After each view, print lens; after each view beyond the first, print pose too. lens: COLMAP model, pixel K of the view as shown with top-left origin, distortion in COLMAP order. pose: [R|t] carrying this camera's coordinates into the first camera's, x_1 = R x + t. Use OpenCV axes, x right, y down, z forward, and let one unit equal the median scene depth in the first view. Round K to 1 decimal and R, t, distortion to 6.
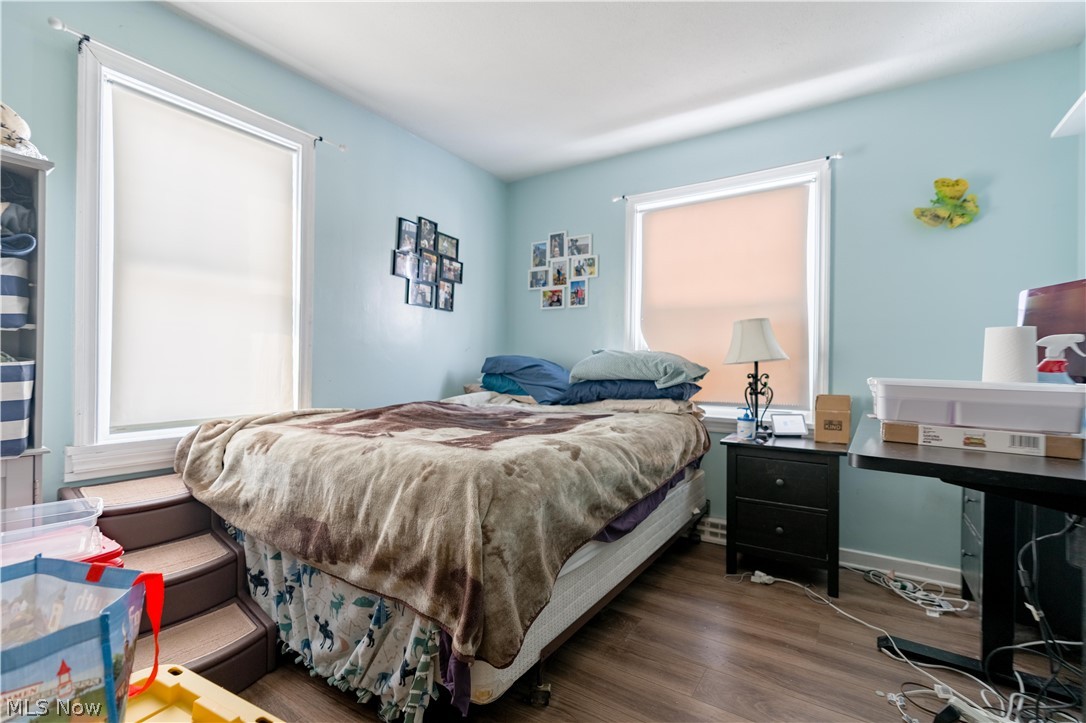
lens RADIAL K [[493.5, 0, 543.0], [0, 493.5, 361.5], [0, 0, 1]] dist [-0.001729, 0.000008]
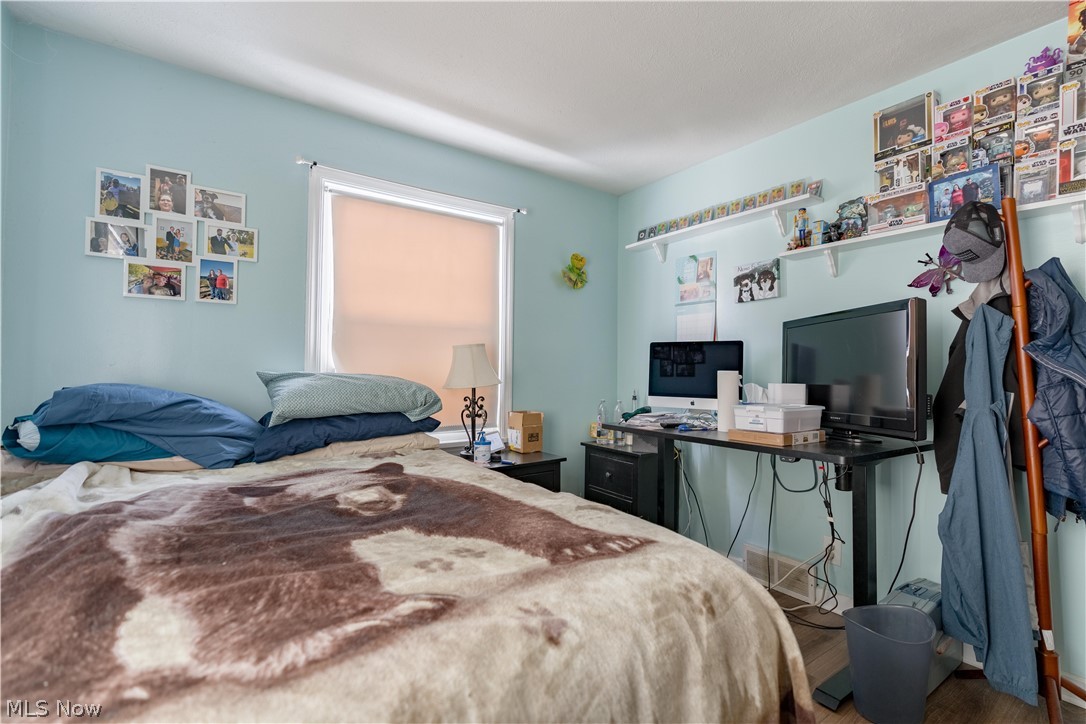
lens RADIAL K [[493.5, 0, 543.0], [0, 493.5, 362.0], [0, 0, 1]] dist [-0.001729, 0.000008]
pose [[0.350209, 0.002566, 0.936668, -0.392843], [-0.008107, 0.999967, 0.000291, -0.039963], [-0.936636, -0.007696, 0.350219, 0.409783]]
